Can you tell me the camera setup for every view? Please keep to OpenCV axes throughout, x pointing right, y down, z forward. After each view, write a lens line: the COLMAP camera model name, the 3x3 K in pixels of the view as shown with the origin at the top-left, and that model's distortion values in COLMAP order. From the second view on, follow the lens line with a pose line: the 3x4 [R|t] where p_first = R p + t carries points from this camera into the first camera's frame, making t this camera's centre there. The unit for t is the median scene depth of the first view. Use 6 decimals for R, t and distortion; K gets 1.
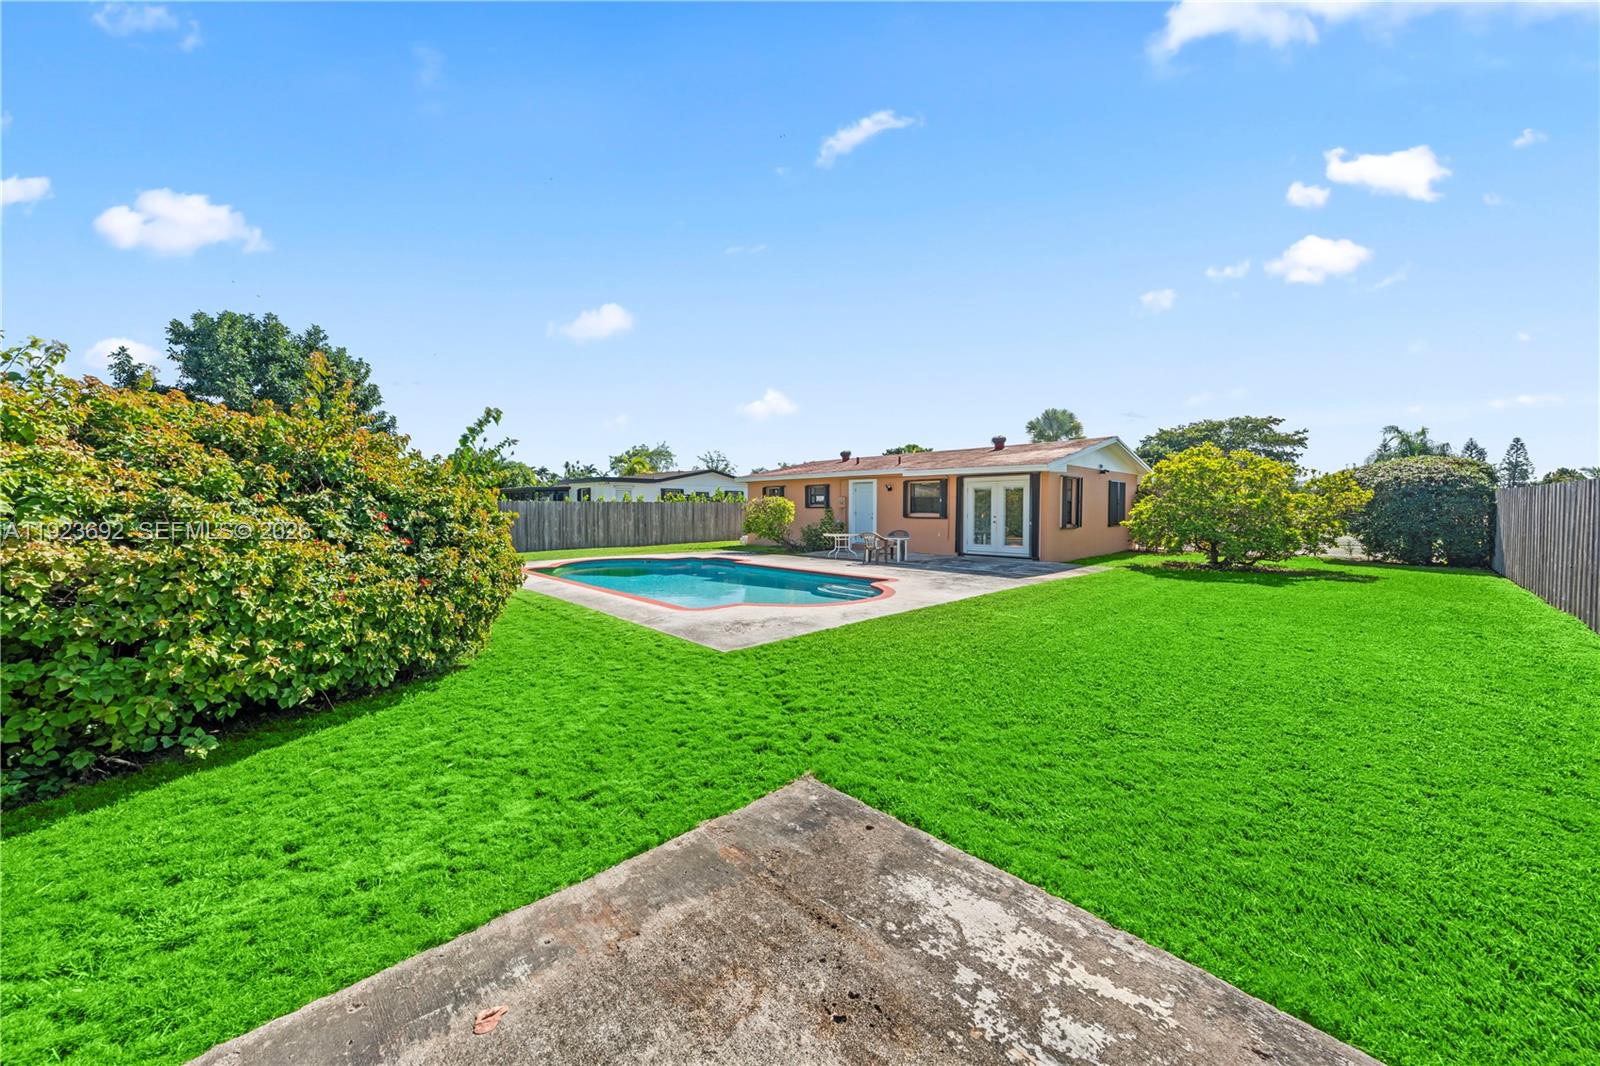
lens RADIAL K [[550.2, 0, 796.2], [0, 550.2, 523.6], [0, 0, 1]] dist [-0.001401, -0.000111]
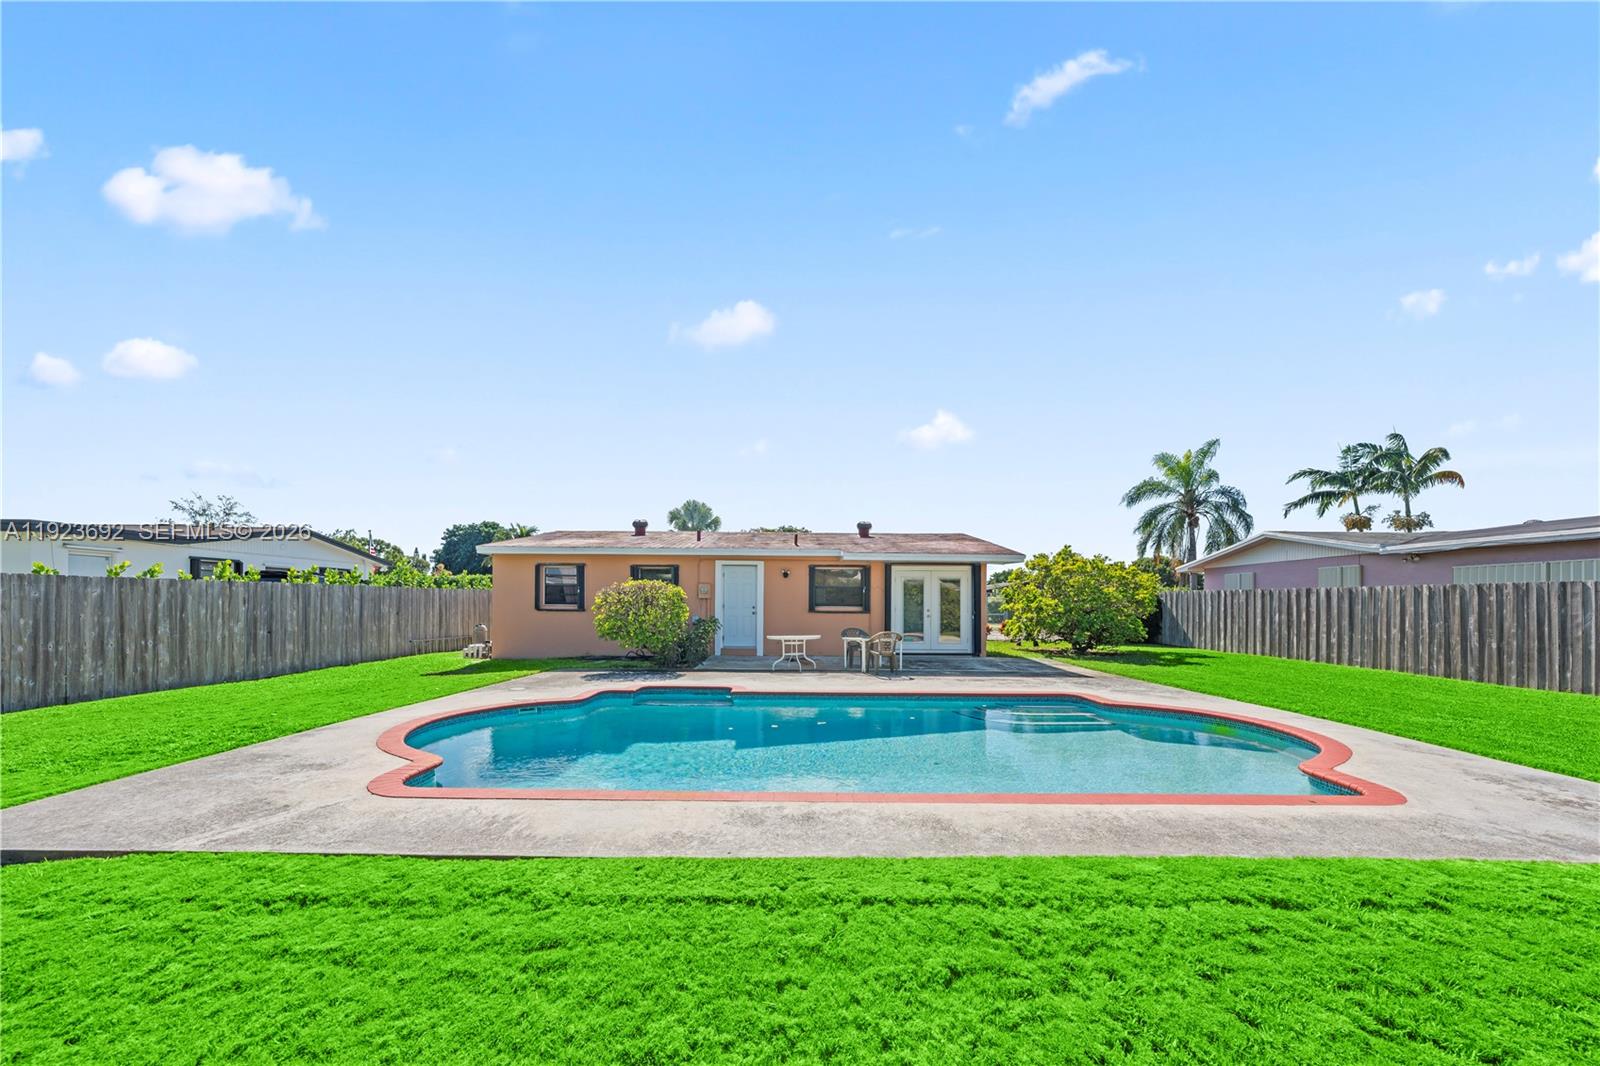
lens RADIAL K [[579.2, 0, 801.2], [0, 579.2, 595.1], [0, 0, 1]] dist [-0.000711, -0.000097]
pose [[0.693203, 0.014245, 0.720601, -0.363321], [0.013310, 0.999381, -0.032560, -0.007159], [-0.720619, 0.032162, 0.692585, 0.378267]]
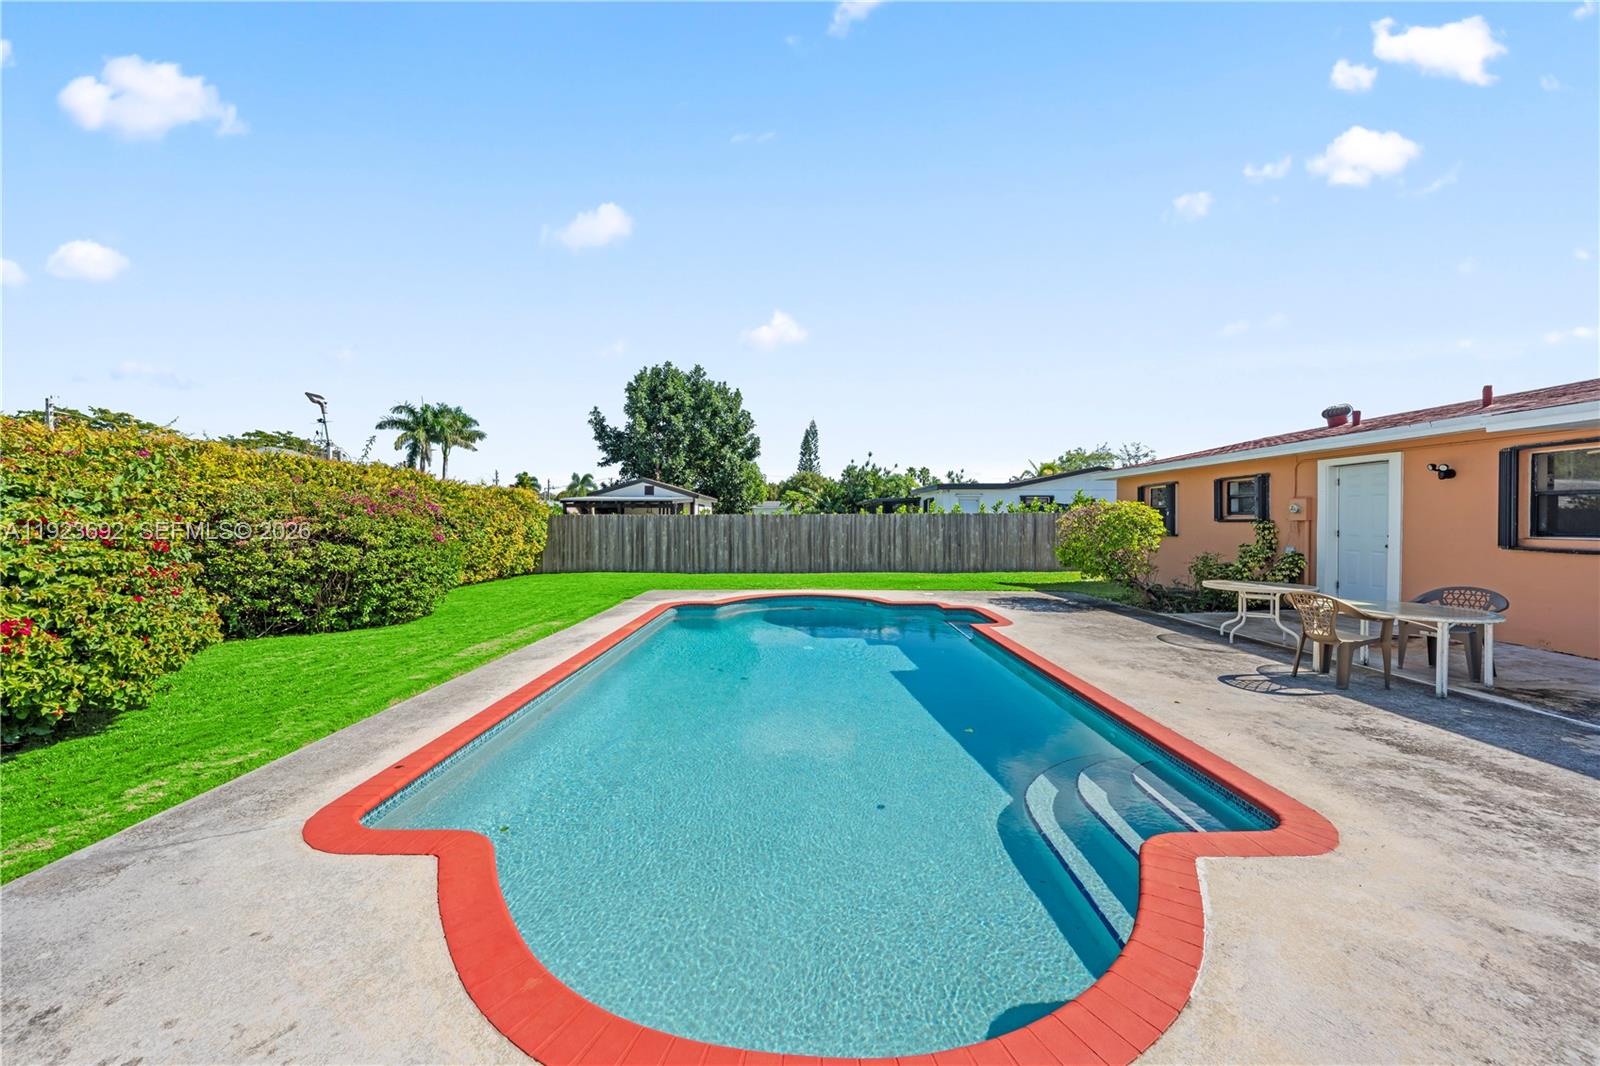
lens RADIAL K [[543.0, 0, 805.3], [0, 543.0, 526.8], [0, 0, 1]] dist [-0.000560, 0.000112]
pose [[0.721493, 0.006344, -0.692392, 0.097822], [-0.015851, 0.999847, -0.007357, -0.014212], [0.692240, 0.016283, 0.721484, 0.369125]]
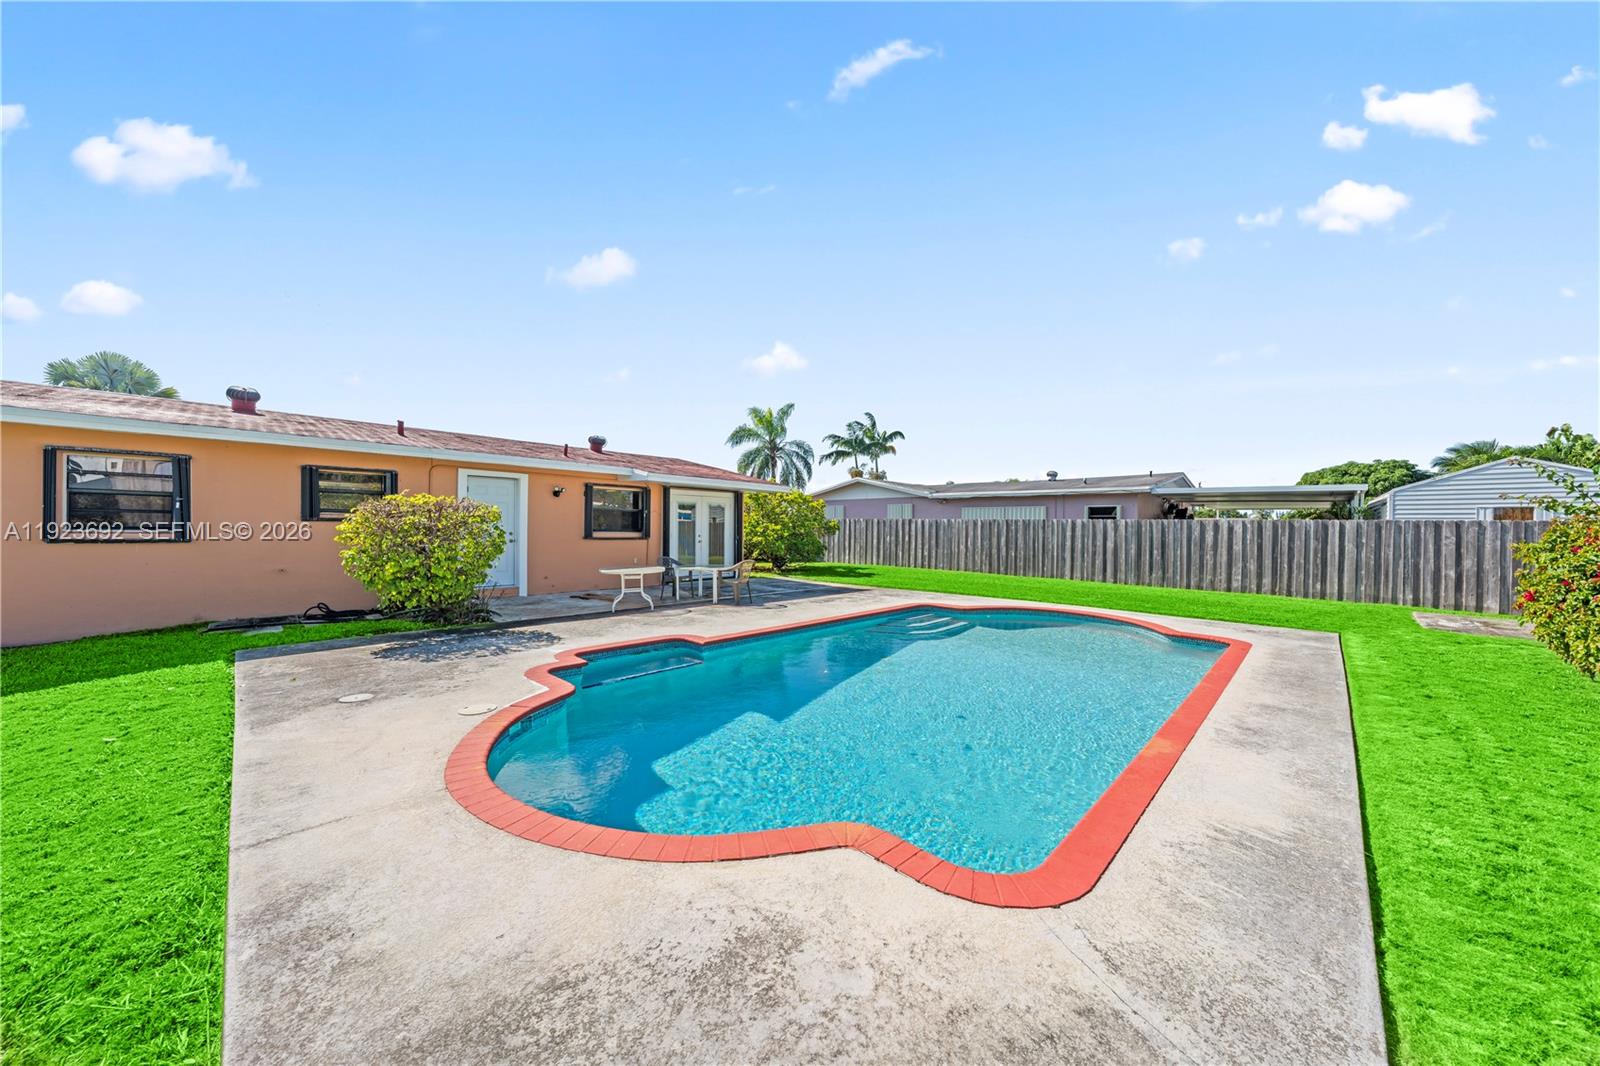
lens RADIAL K [[550.2, 0, 796.2], [0, 550.2, 523.6], [0, 0, 1]] dist [-0.001401, -0.000111]
pose [[-0.035507, 0.006875, 0.999346, -0.423750], [0.013683, 0.999886, -0.006392, -0.018735], [-0.999276, 0.013447, -0.035597, 0.675191]]
